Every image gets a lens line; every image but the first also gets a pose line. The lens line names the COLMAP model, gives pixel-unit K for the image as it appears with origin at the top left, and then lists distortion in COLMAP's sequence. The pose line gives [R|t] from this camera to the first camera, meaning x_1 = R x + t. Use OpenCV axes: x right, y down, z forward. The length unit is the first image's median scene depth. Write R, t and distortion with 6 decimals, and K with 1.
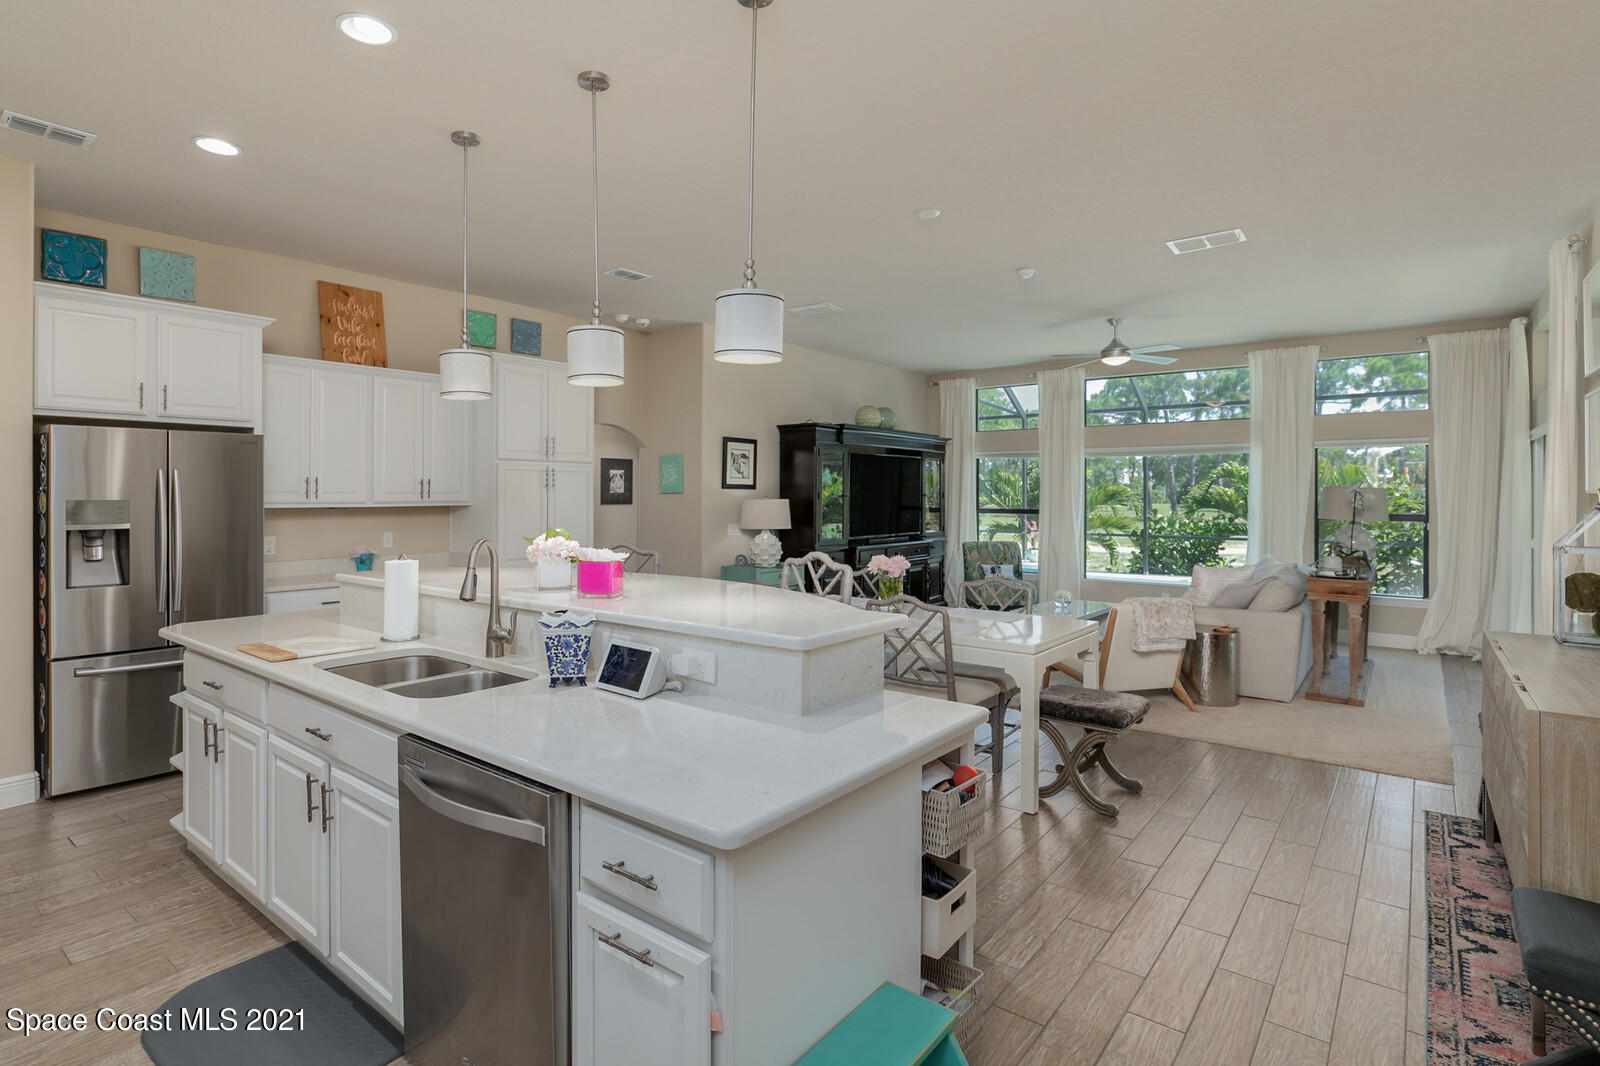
lens RADIAL K [[813.2, 0, 750.0], [0, 813.2, 492.8], [0, 0, 1]] dist [-0.003777, -0.001199]
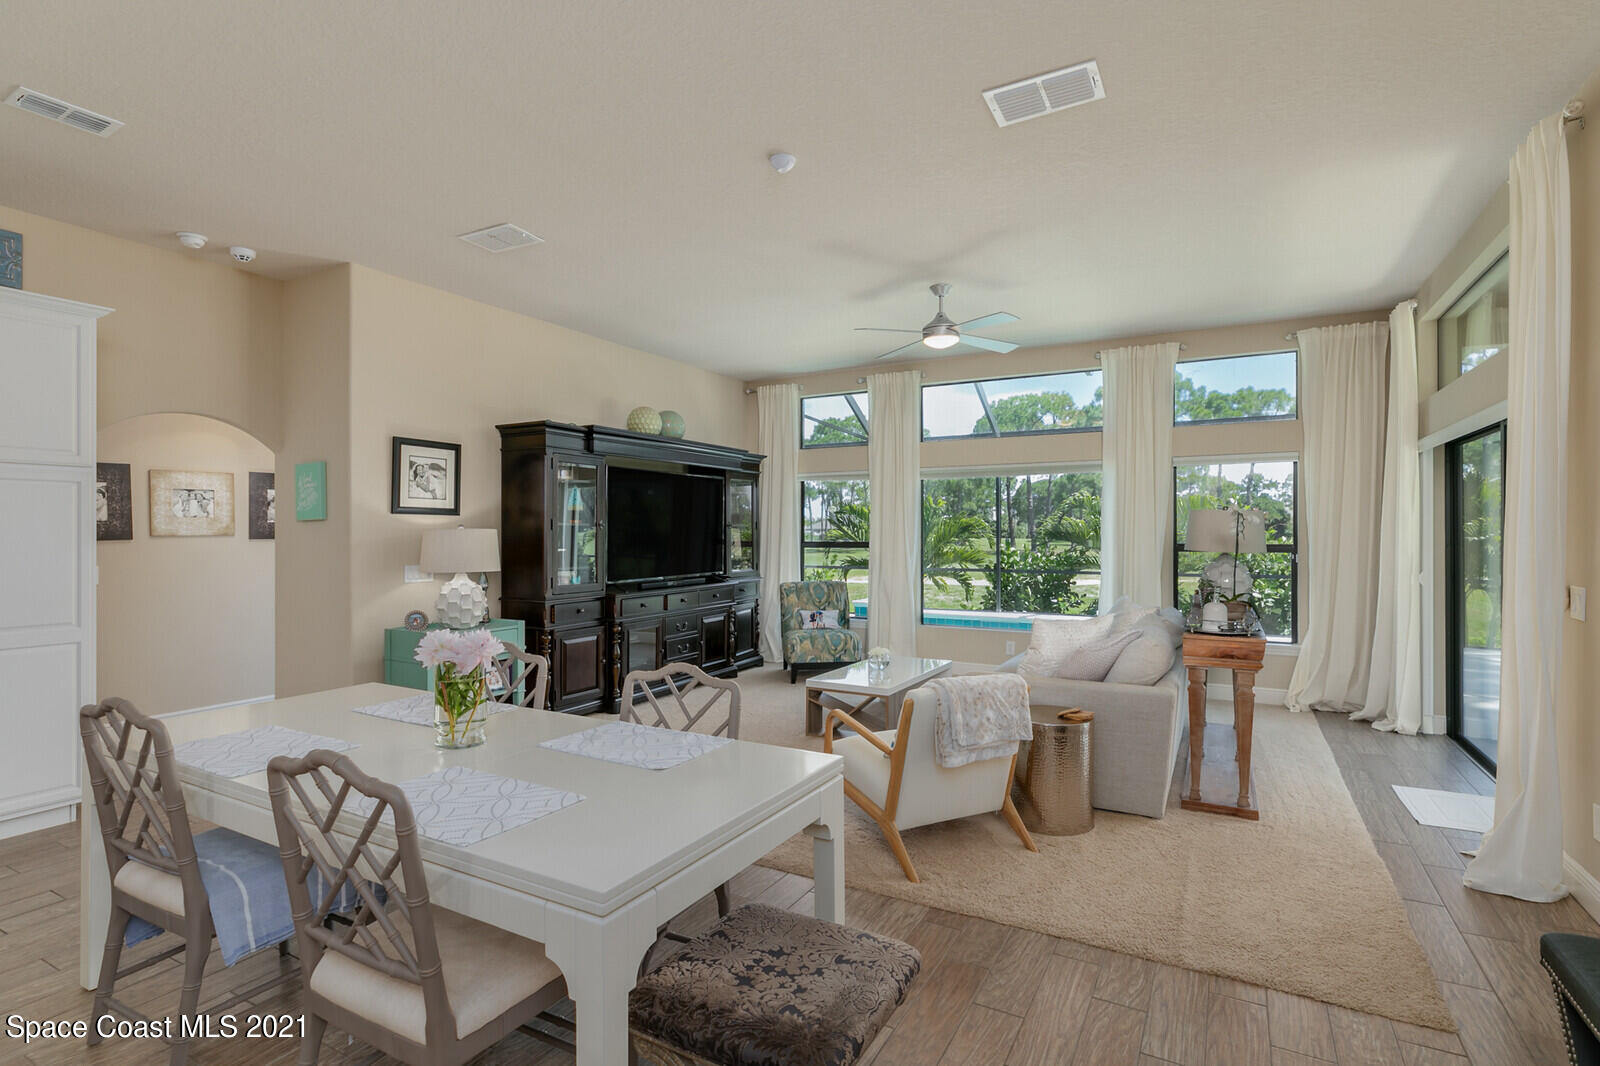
lens RADIAL K [[776.5, 0, 800.0], [0, 776.5, 533.0], [0, 0, 1]] dist [-0.005263, -0.000448]
pose [[0.982648, -0.004588, 0.185423, 0.167101], [0.003942, 0.999985, 0.003851, 0.009262], [-0.185438, -0.003054, 0.982651, 0.283222]]
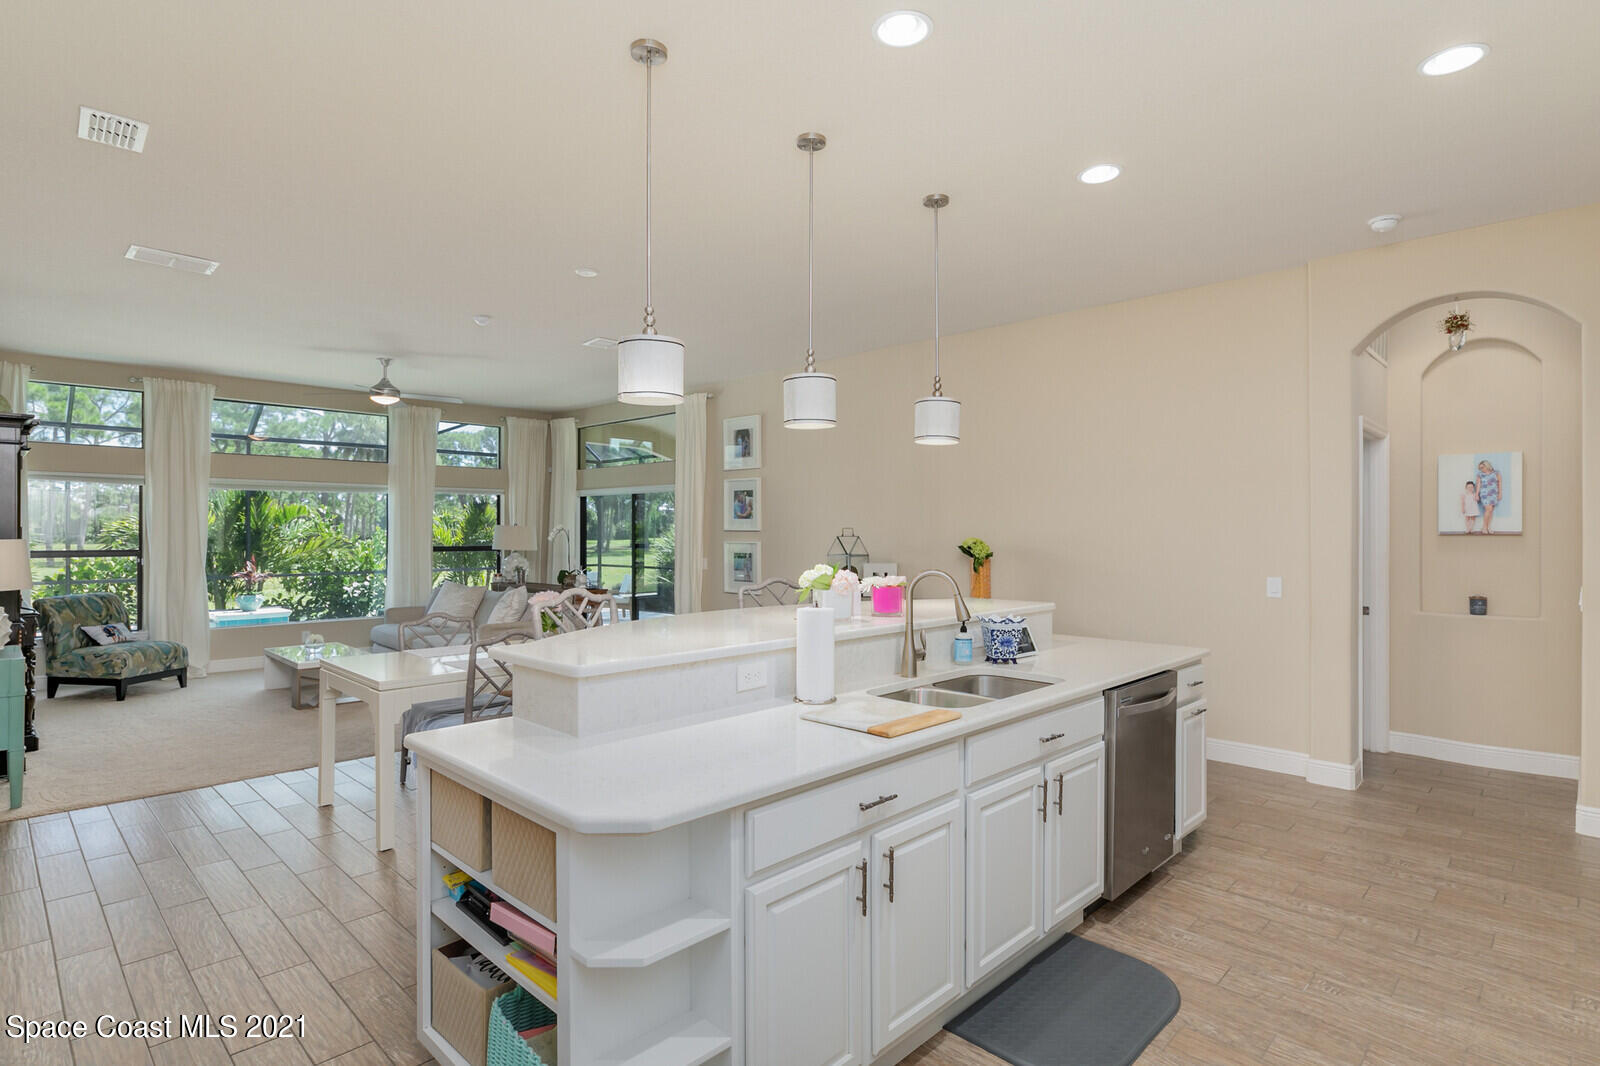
lens RADIAL K [[824.0, 0, 800.0], [0, 824.0, 533.0], [0, 0, 1]] dist [0.004759, 0.002093]
pose [[0.078587, -0.003228, 0.996902, -0.481741], [-0.001277, 0.999994, 0.003339, 0.000391], [-0.996906, -0.001535, 0.078582, 0.352571]]
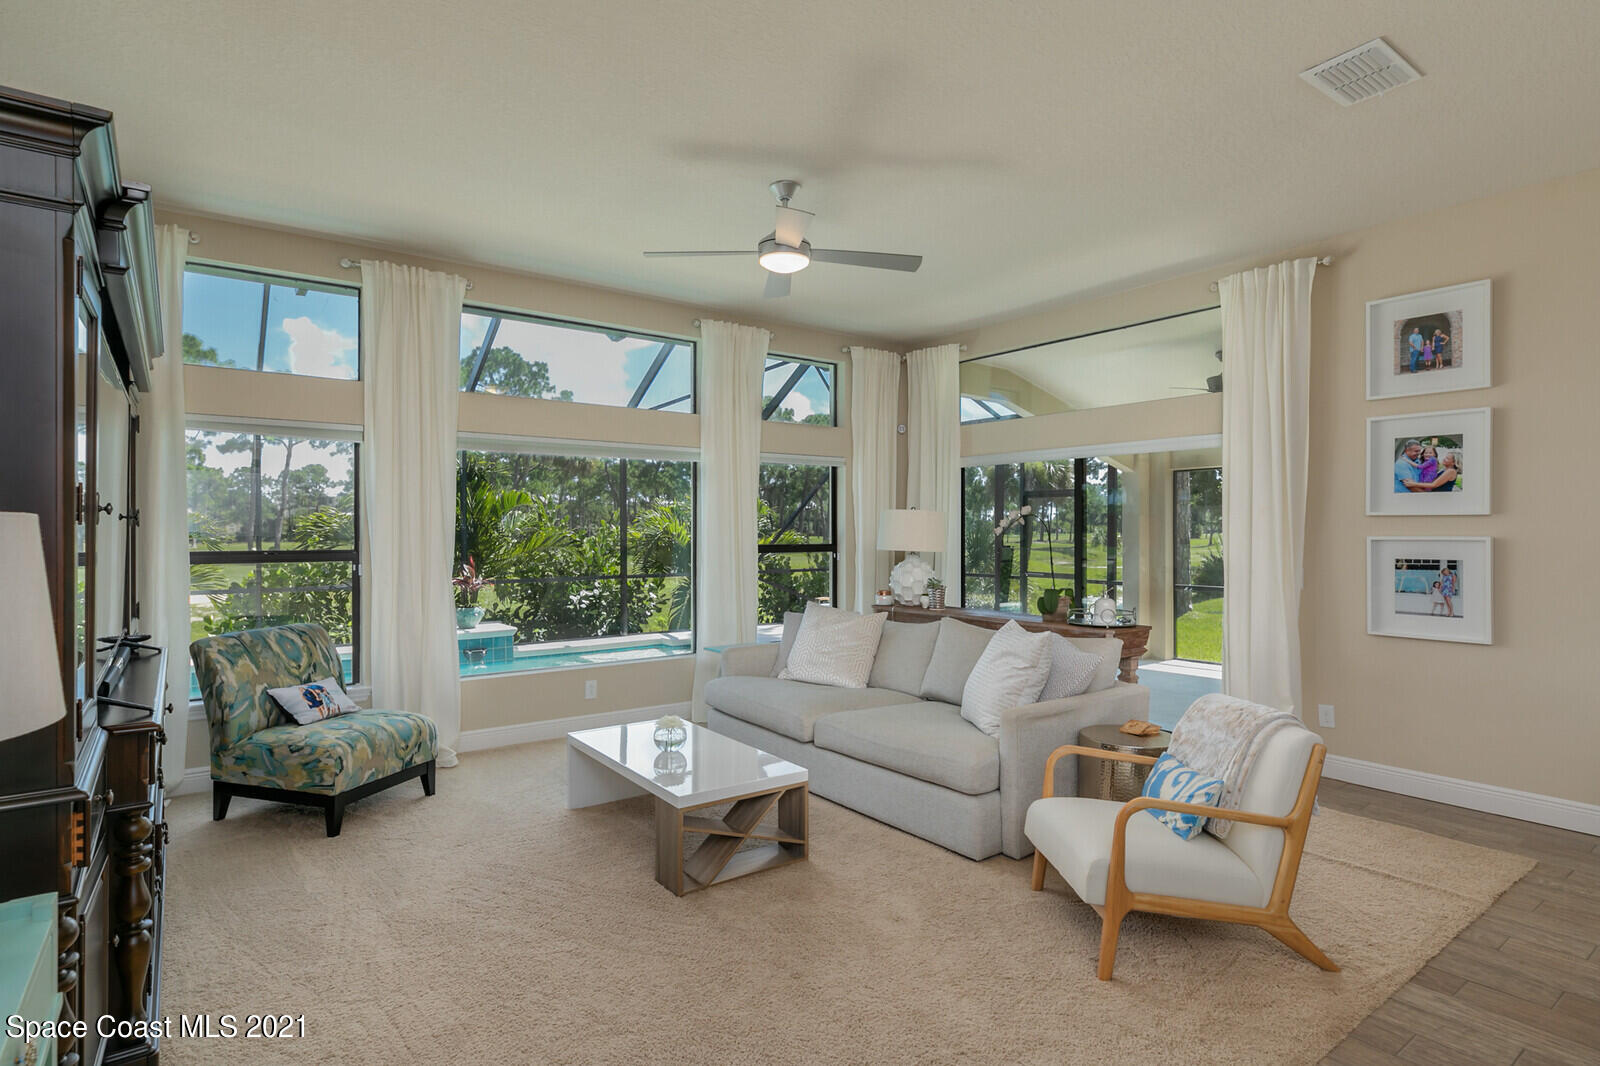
lens RADIAL K [[824.0, 0, 800.0], [0, 824.0, 533.0], [0, 0, 1]] dist [0.004759, 0.002093]
pose [[0.228019, -0.004708, 0.973645, -0.064886], [-0.000450, 0.999988, 0.004941, 0.009460], [-0.973657, -0.001565, 0.228014, 0.769142]]
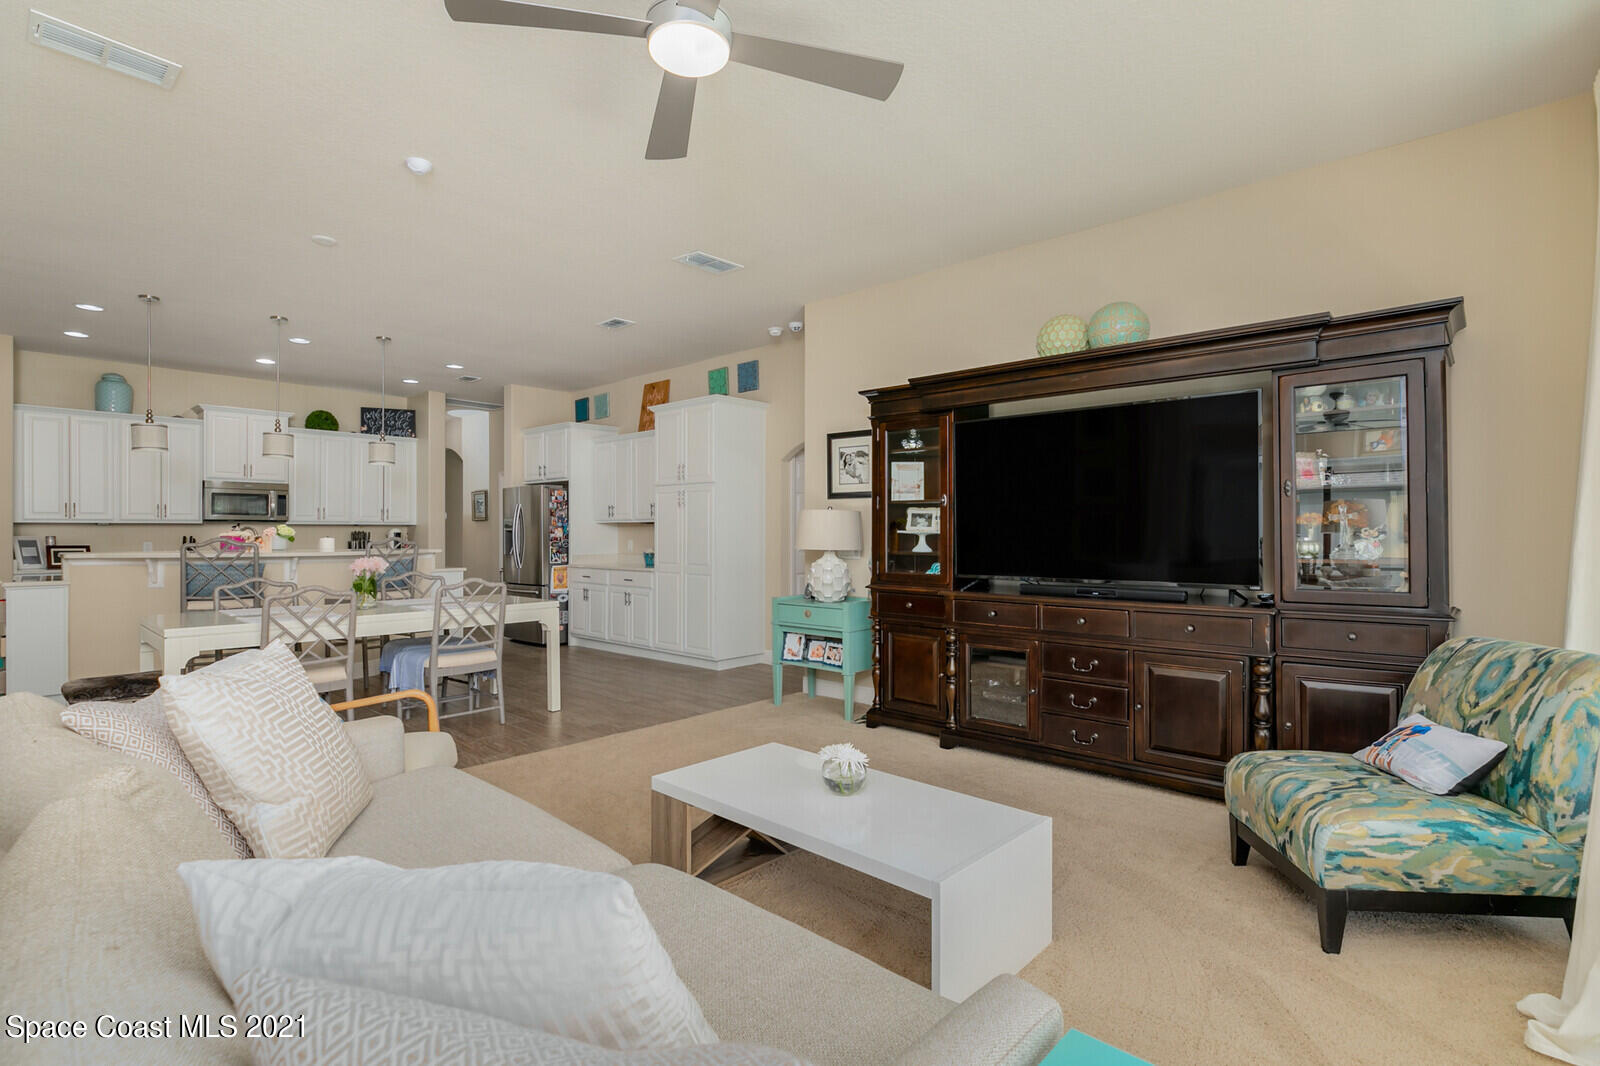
lens RADIAL K [[776.5, 0, 800.0], [0, 776.5, 533.0], [0, 0, 1]] dist [-0.005263, -0.000448]
pose [[-0.057749, -0.003529, -0.998325, 0.681445], [0.003478, 0.999987, -0.003736, 0.029042], [0.998325, -0.003688, -0.057736, 0.945667]]
